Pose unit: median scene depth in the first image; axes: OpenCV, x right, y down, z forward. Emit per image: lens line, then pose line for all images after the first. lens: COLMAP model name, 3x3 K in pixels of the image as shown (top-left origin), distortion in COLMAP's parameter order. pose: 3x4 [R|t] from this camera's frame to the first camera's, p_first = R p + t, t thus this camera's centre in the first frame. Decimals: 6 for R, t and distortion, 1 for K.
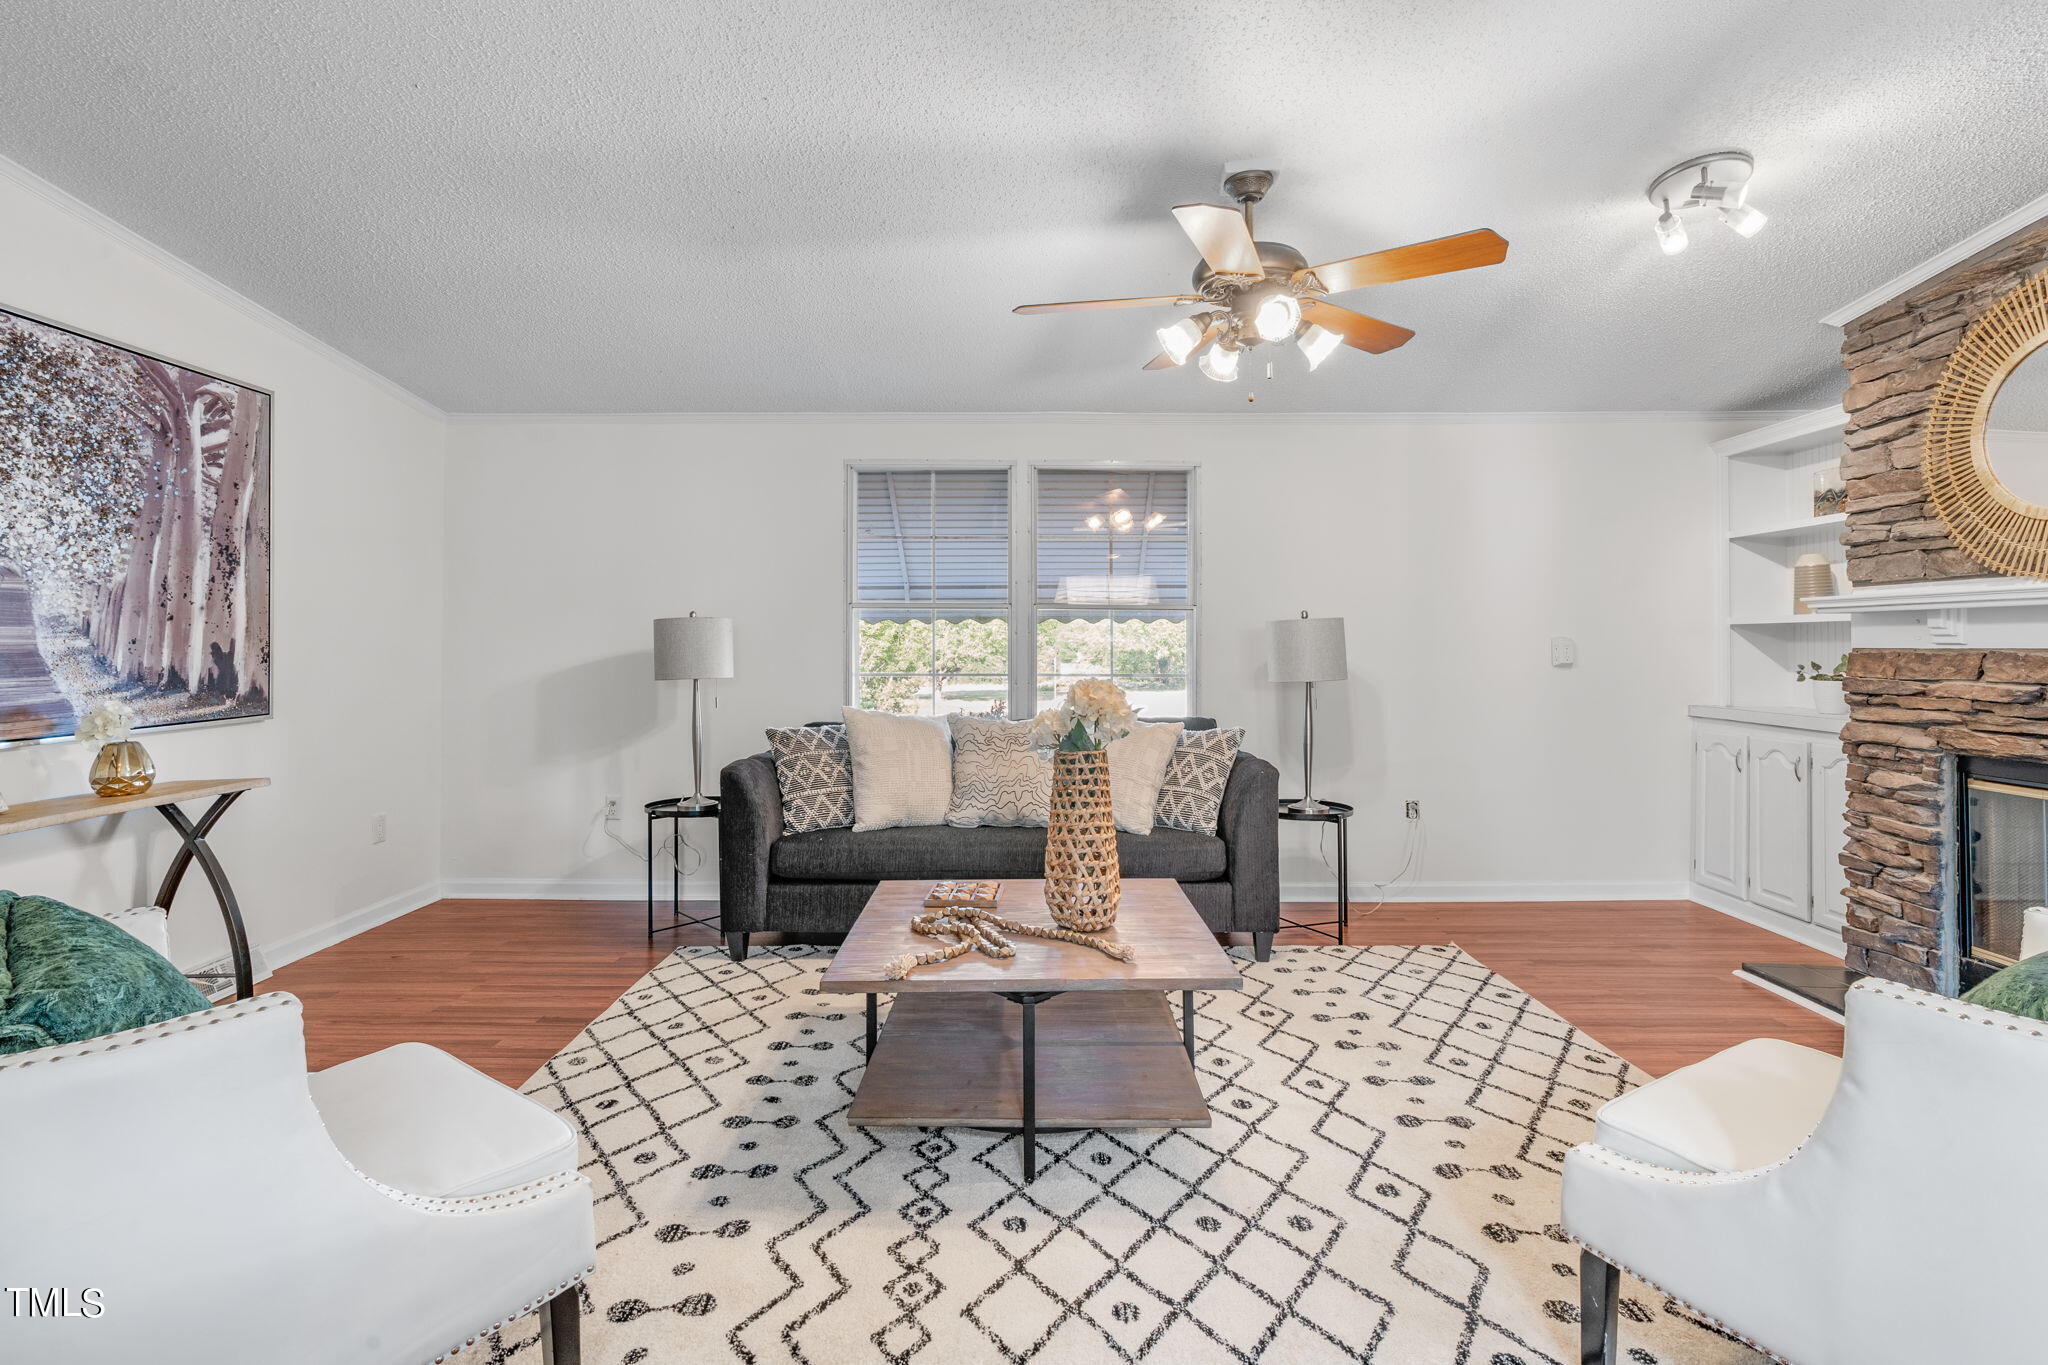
lens RADIAL K [[944.7, 0, 1024.1], [0, 944.7, 652.1], [0, 0, 1]] dist [-0.002081, 0.000138]
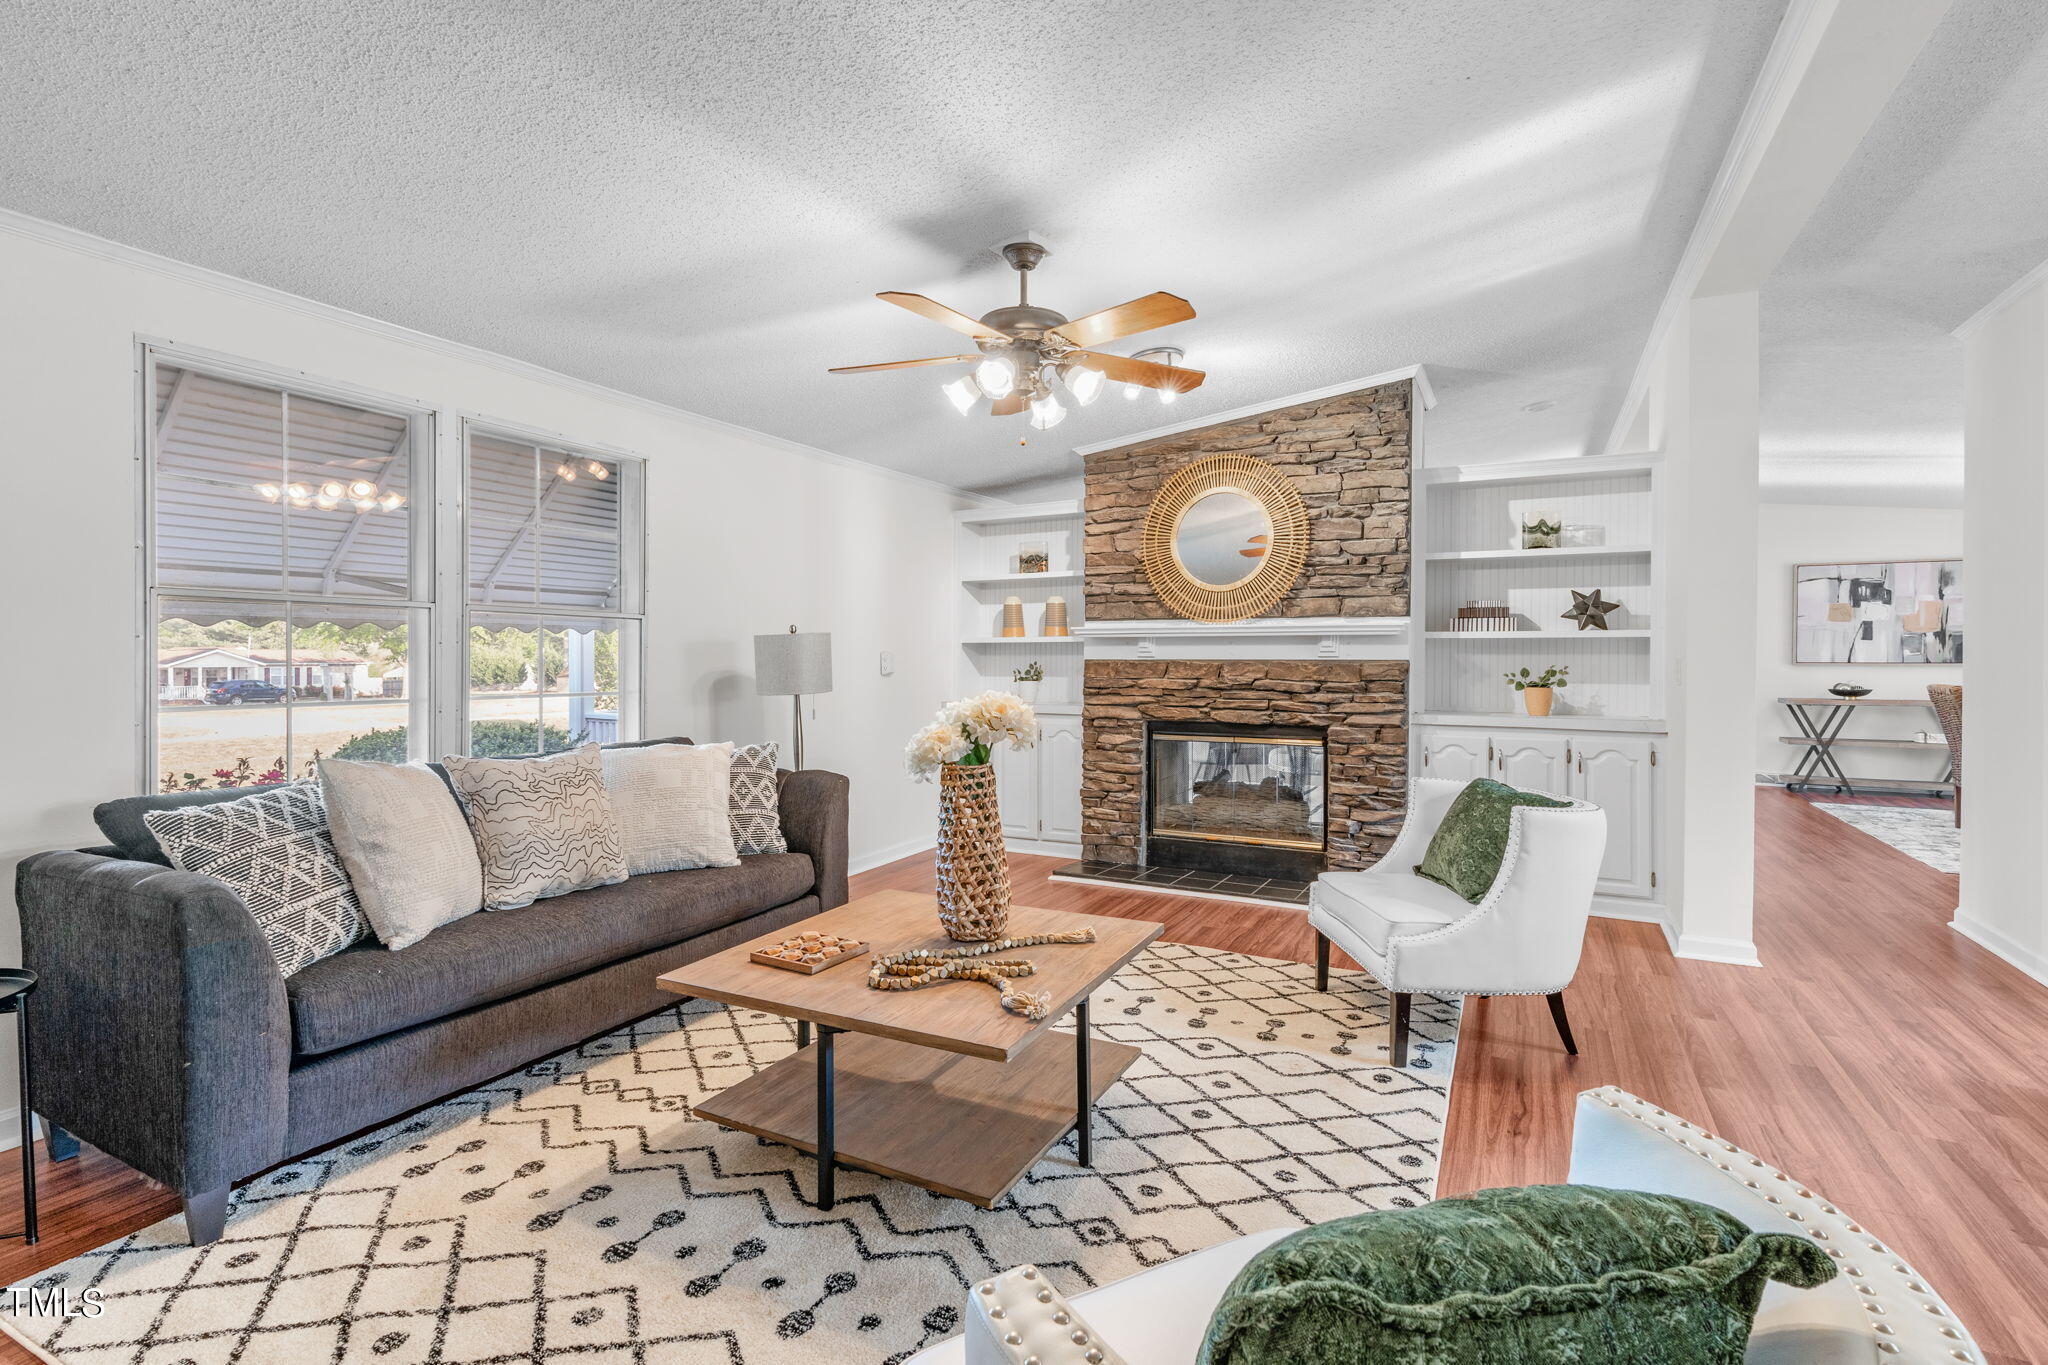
lens RADIAL K [[942.0, 0, 1015.0], [0, 942.0, 680.2], [0, 0, 1]] dist [-0.003696, -0.000001]
pose [[0.469304, -0.021636, 0.882771, -0.638585], [0.007306, 0.999761, 0.020619, -0.003254], [-0.883006, -0.003227, 0.469350, 0.391812]]
